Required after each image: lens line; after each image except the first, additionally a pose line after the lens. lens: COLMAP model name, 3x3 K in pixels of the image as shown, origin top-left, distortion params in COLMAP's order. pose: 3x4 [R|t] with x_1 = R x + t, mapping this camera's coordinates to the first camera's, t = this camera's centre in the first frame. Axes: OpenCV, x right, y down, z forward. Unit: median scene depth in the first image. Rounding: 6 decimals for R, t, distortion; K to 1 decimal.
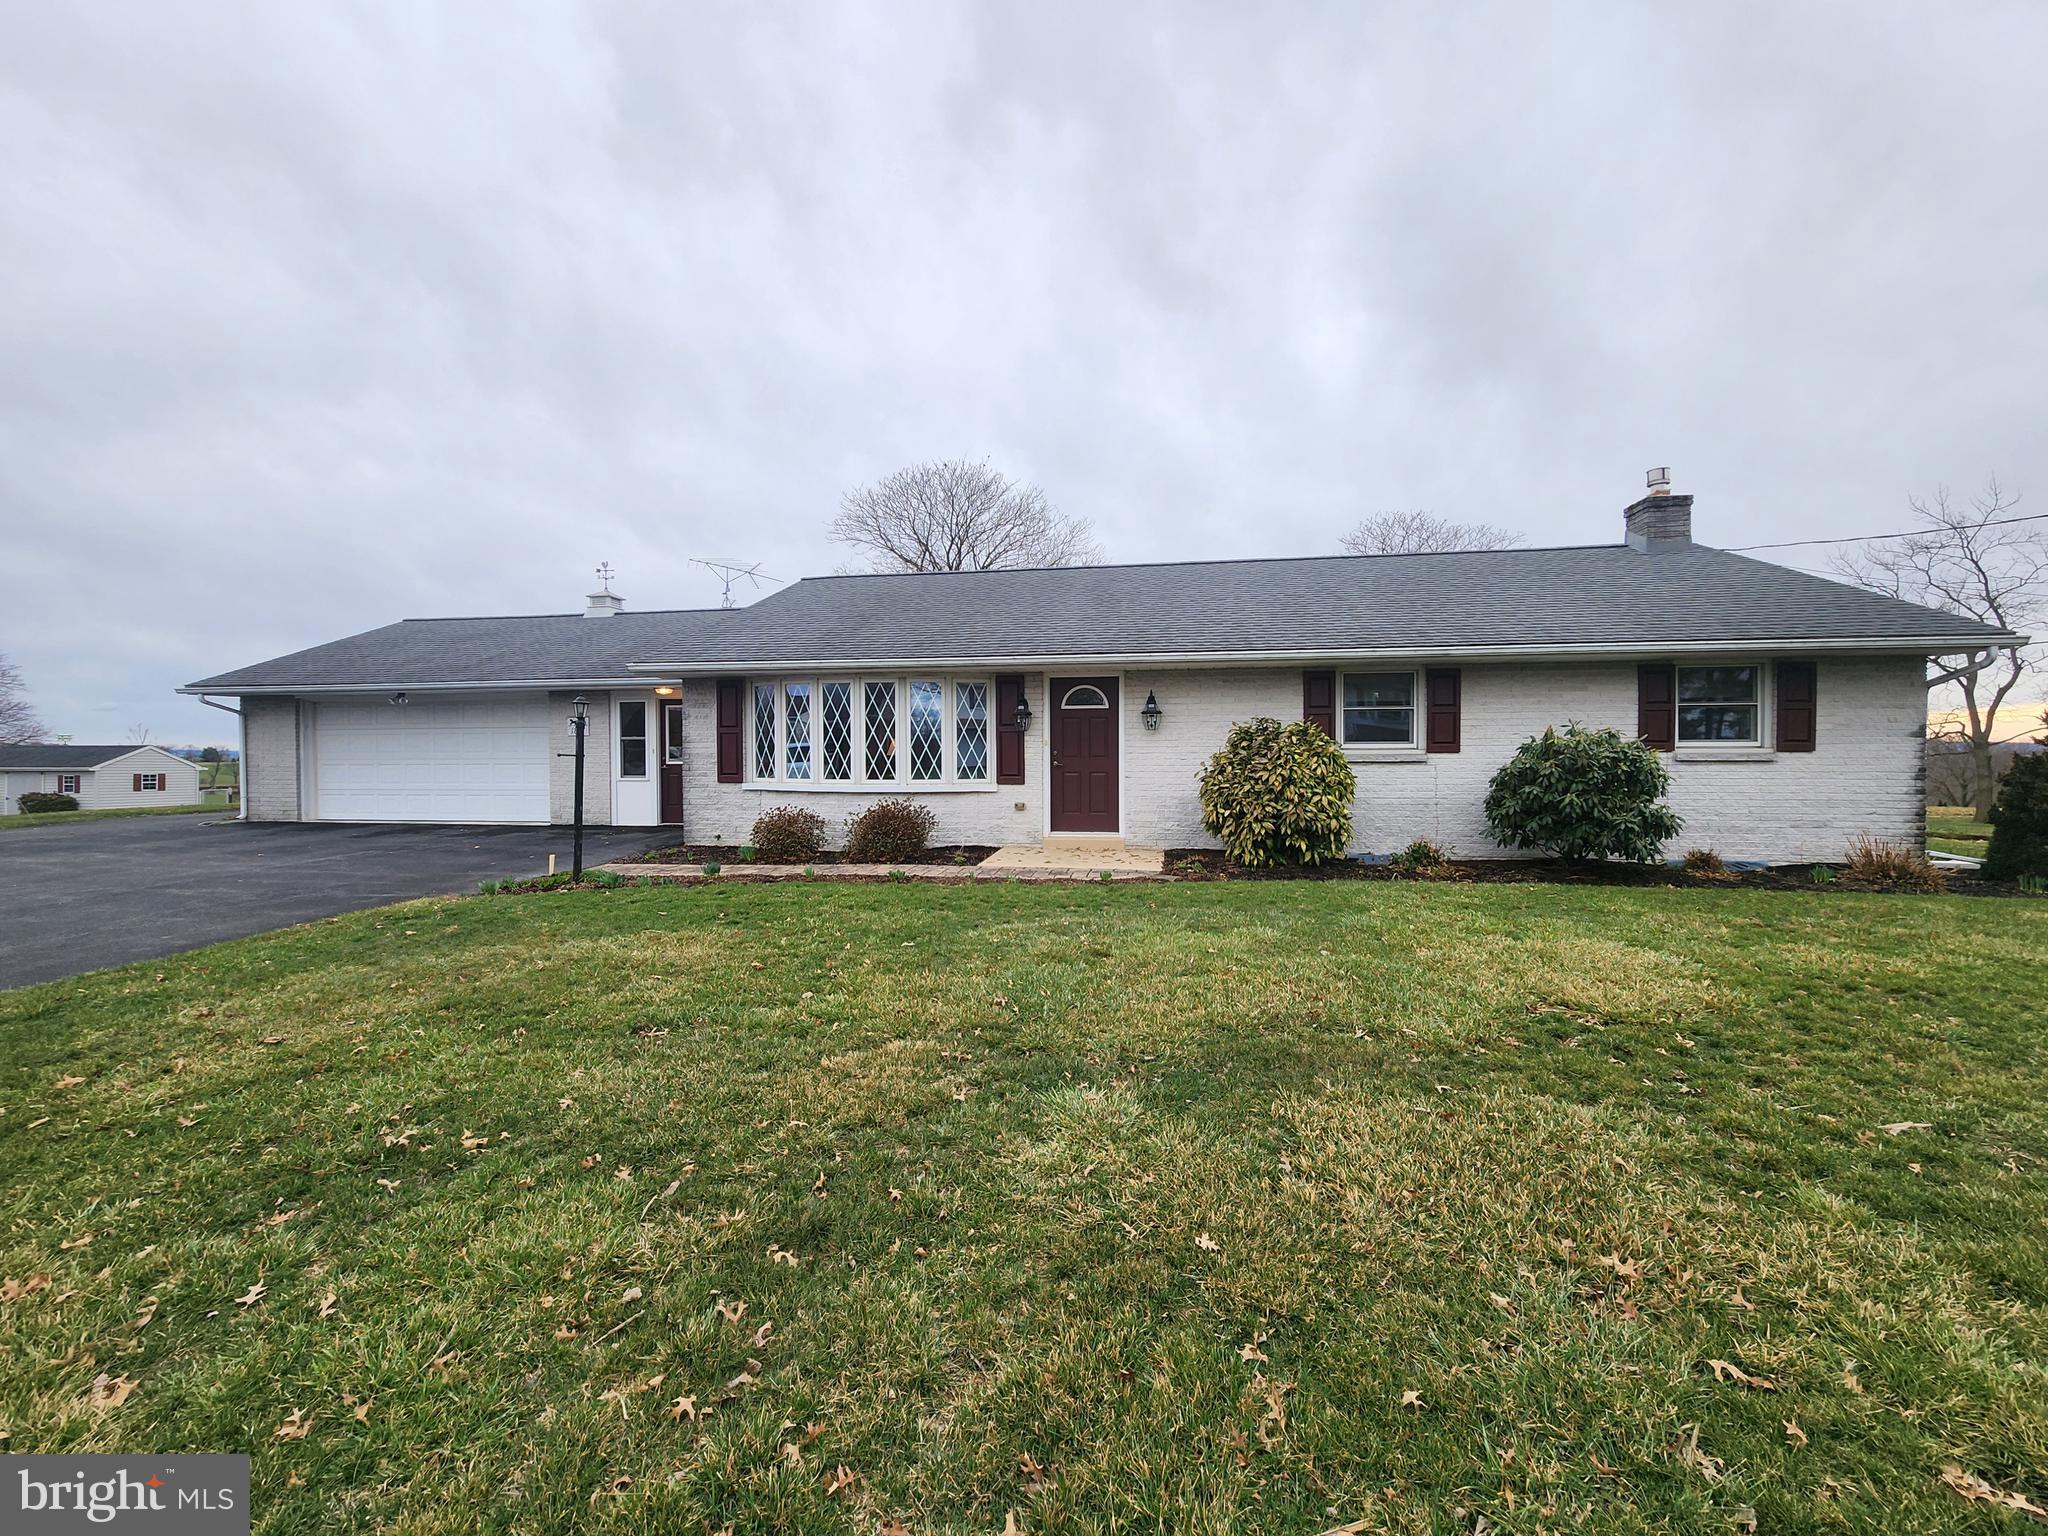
lens RADIAL K [[831.2, 0, 1028.6], [0, 831.2, 759.7], [0, 0, 1]] dist [-0.003479, 0.000754]
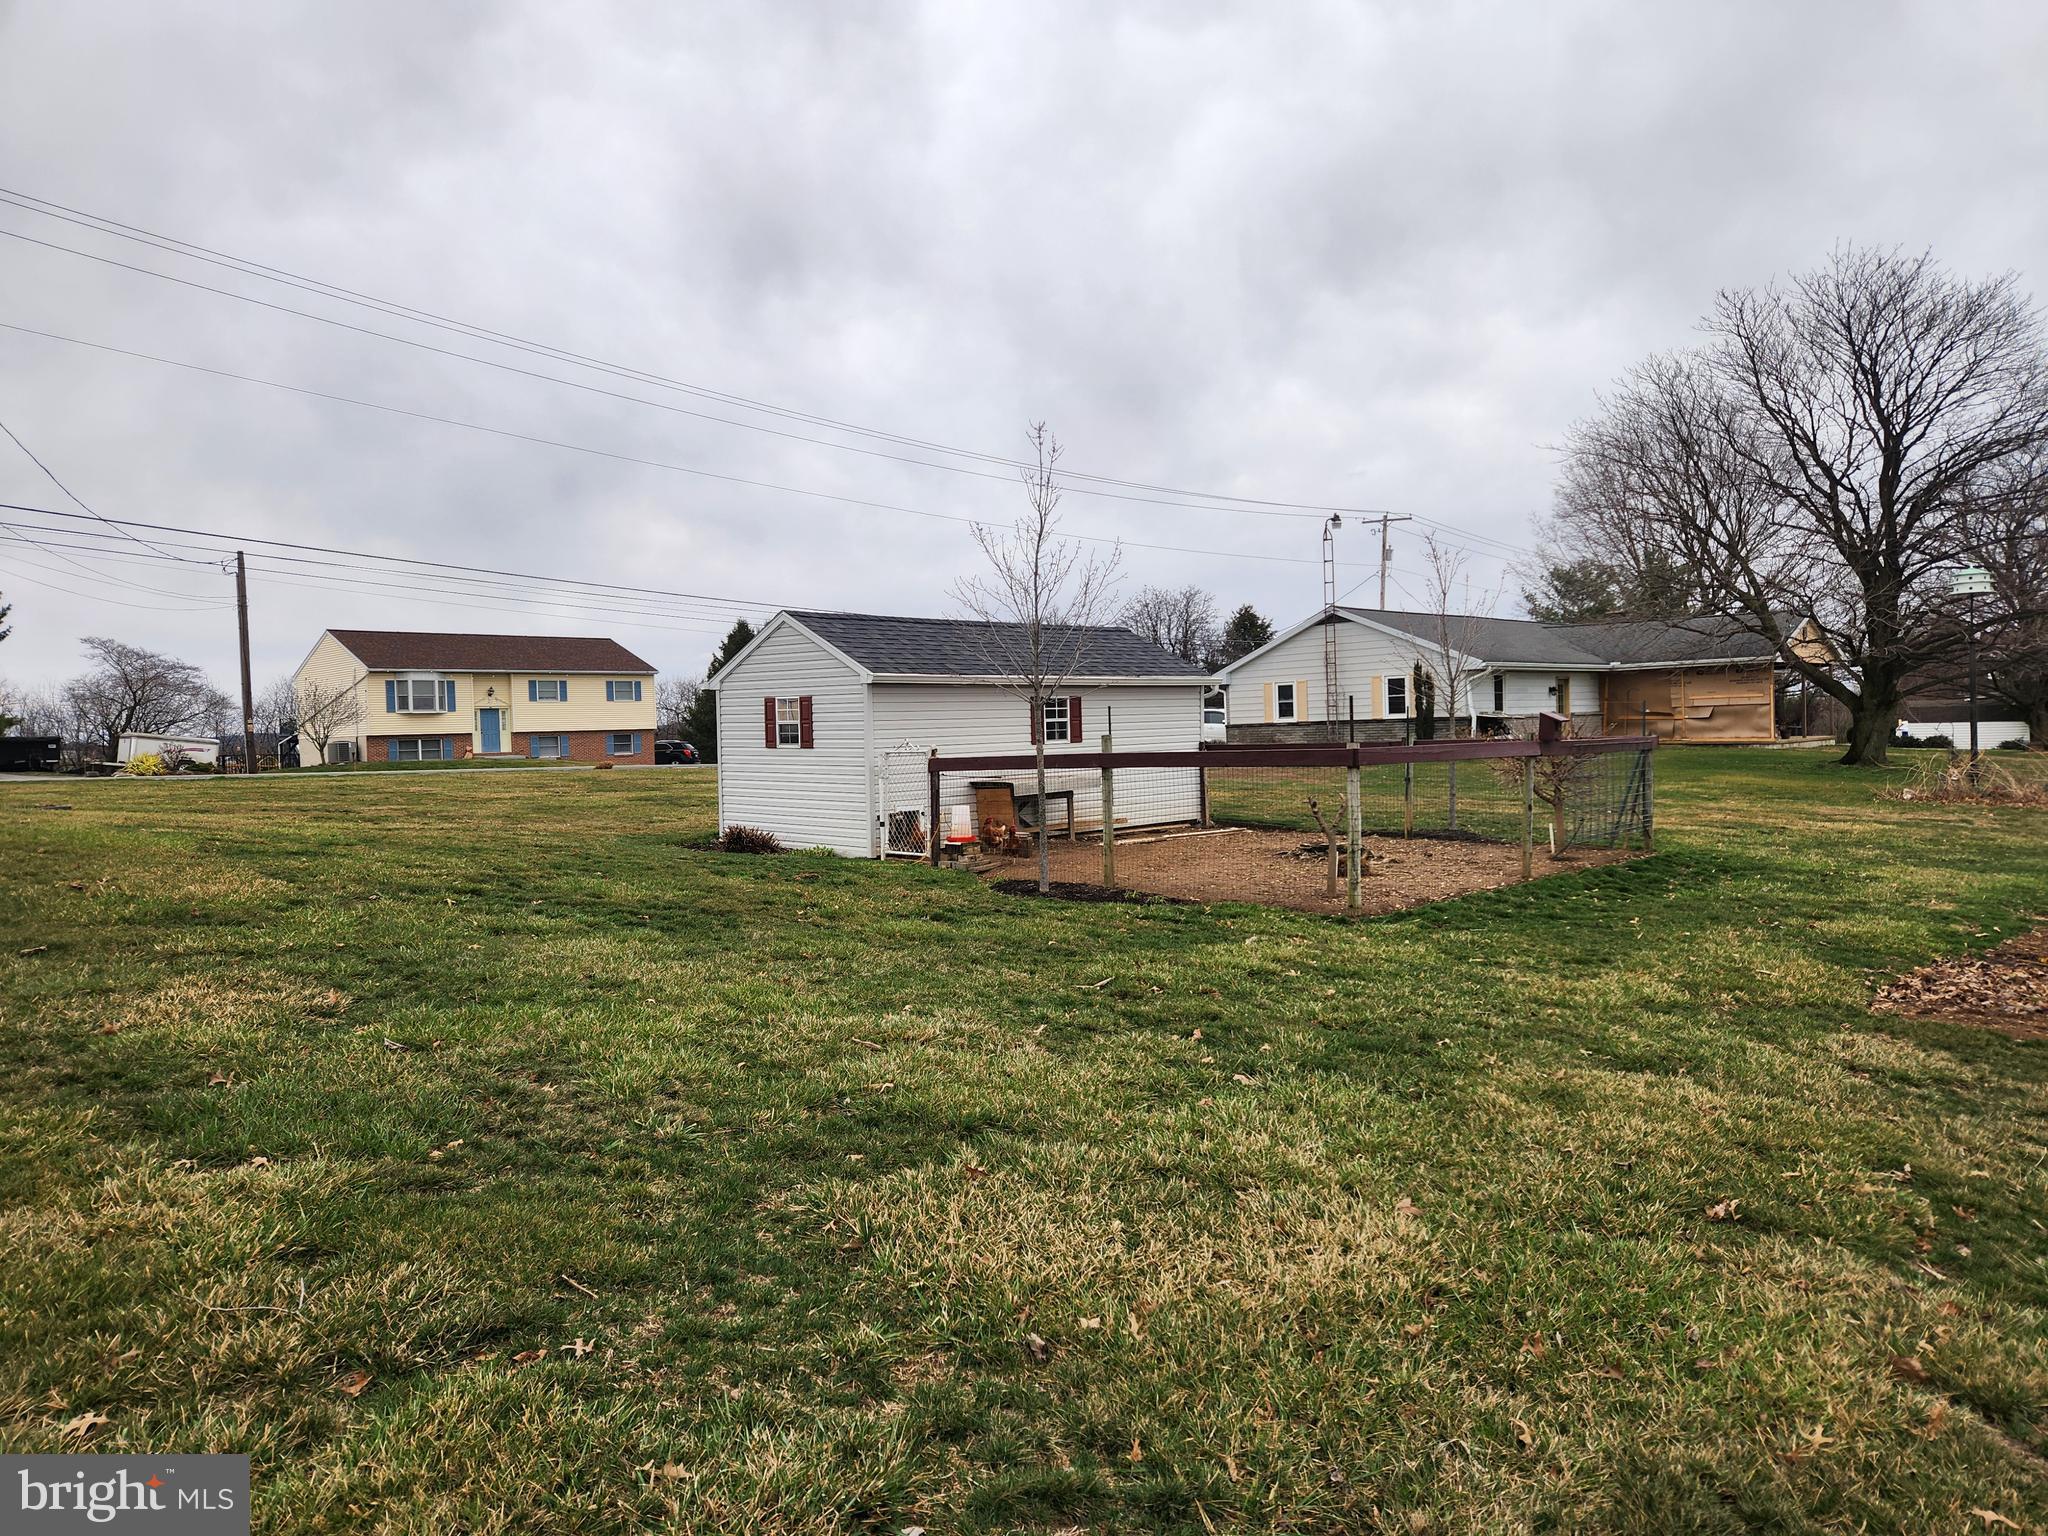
lens RADIAL K [[1365.2, 0, 1028.0], [0, 1365.2, 763.4], [0, 0, 1]] dist [0.072241, -0.063732]
pose [[-0.567390, 0.039142, -0.822519, -1.853161], [0.023476, 0.999233, 0.031358, 0.079204], [0.823115, -0.001517, -0.567873, 3.843744]]
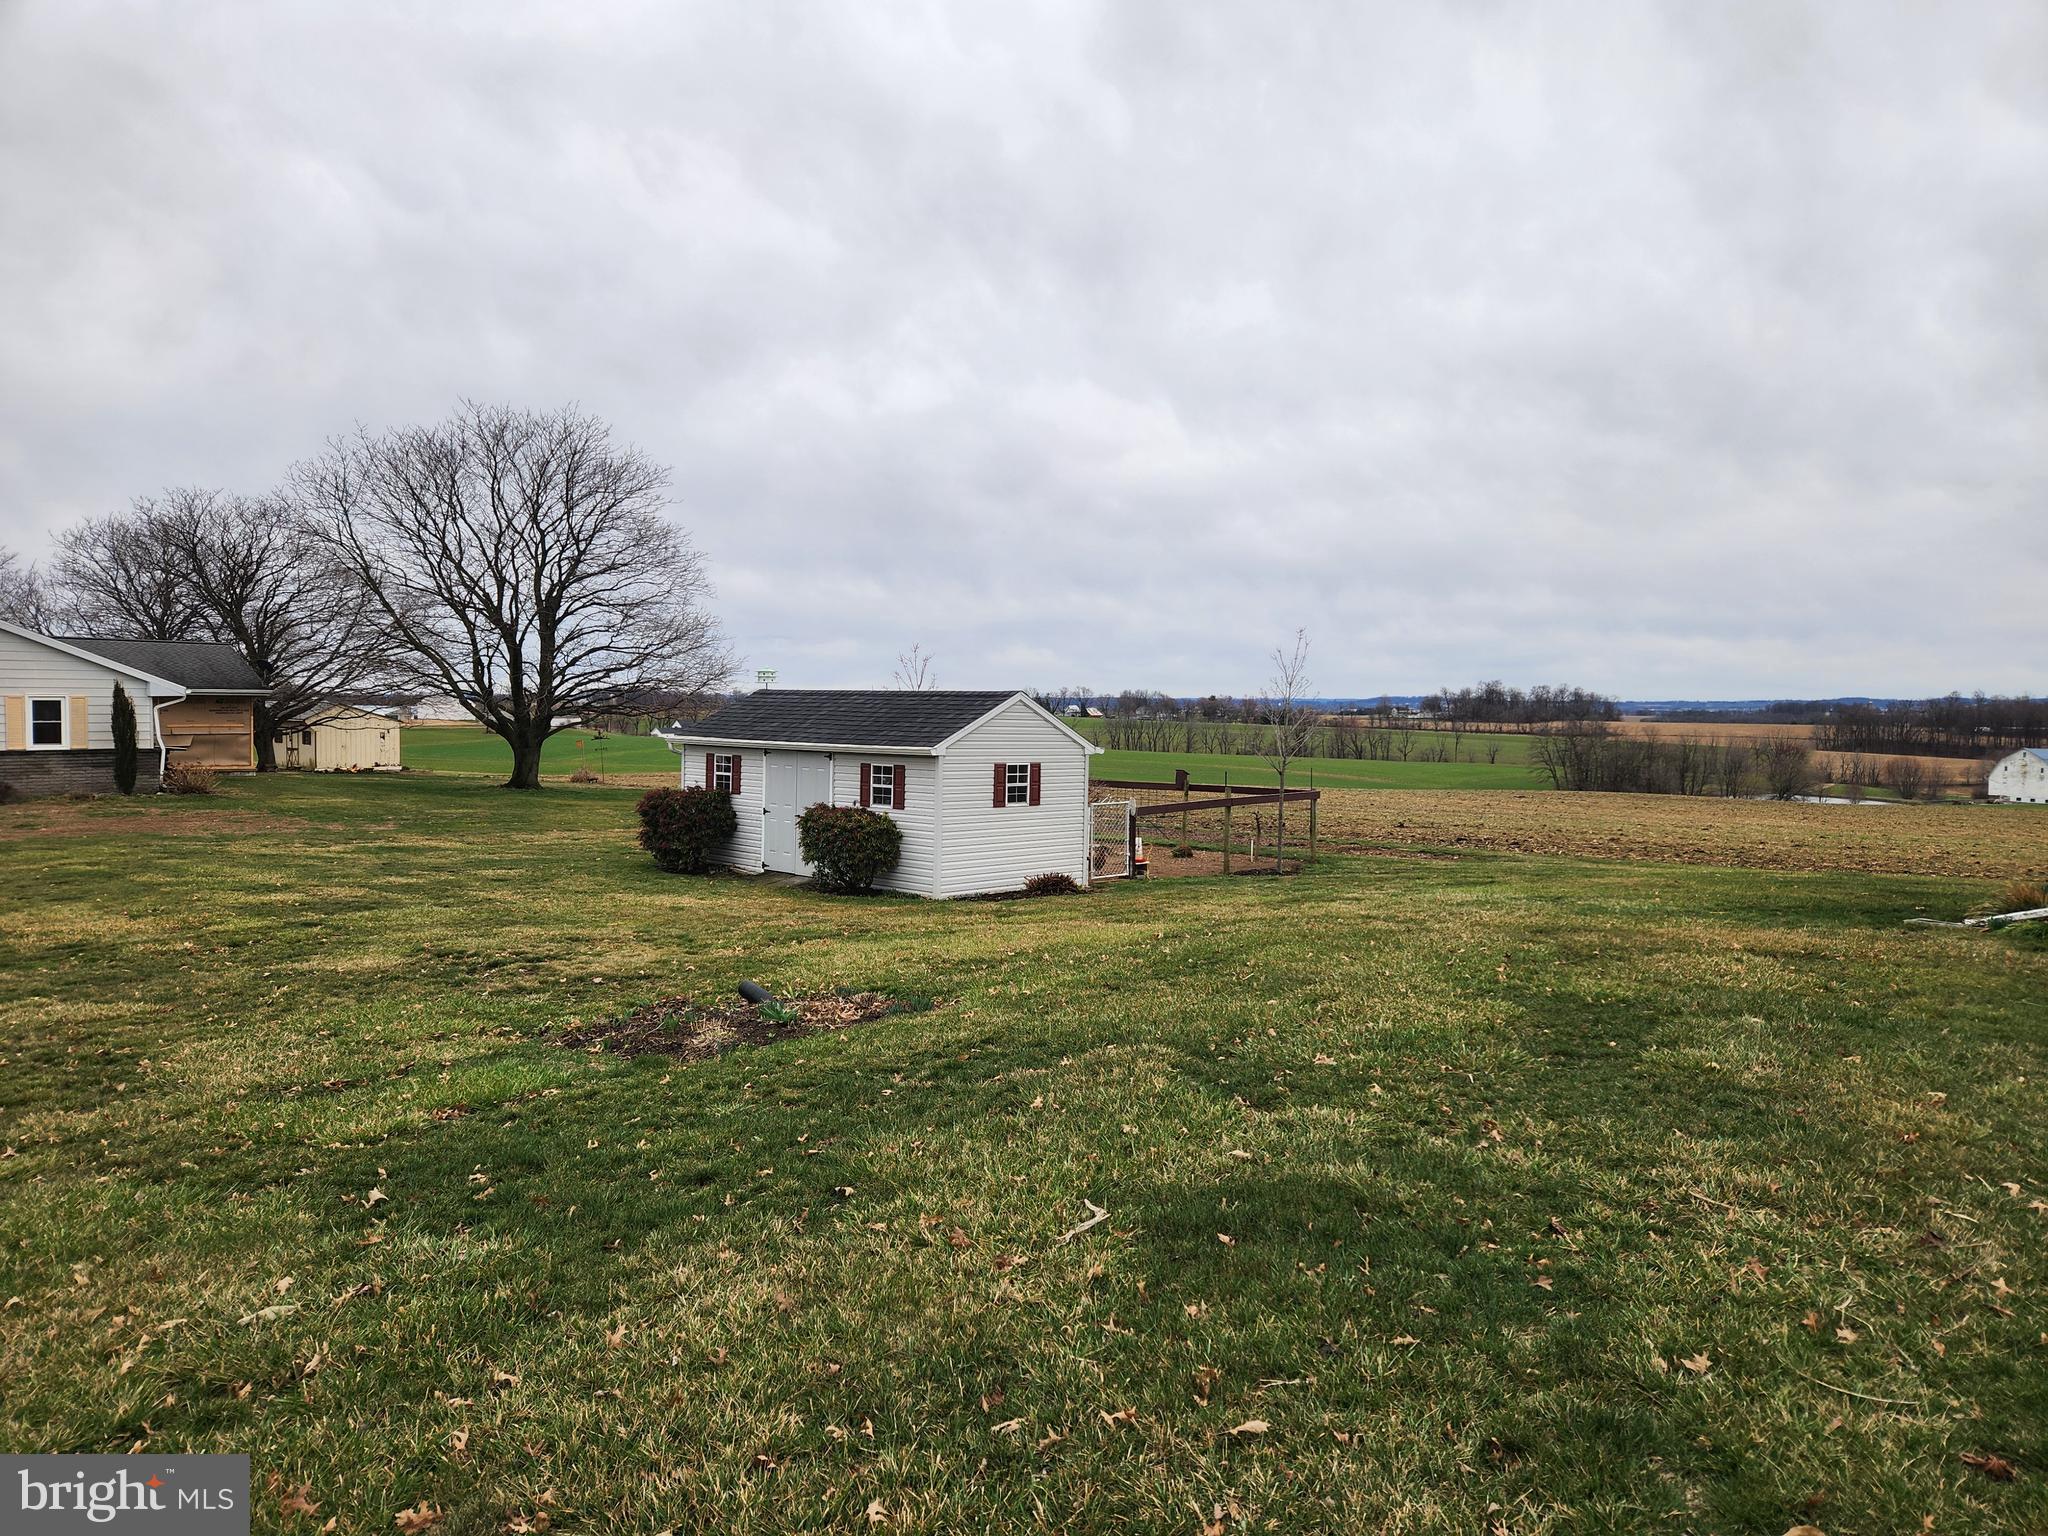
lens RADIAL K [[1365.2, 0, 1051.8], [0, 1365.2, 759.5], [0, 0, 1]] dist [0.072241, -0.063732]
pose [[0.838004, 0.033311, -0.544647, -1.923990], [-0.017868, 0.999275, 0.033624, -0.019580], [0.545372, -0.018446, 0.837991, 1.288574]]
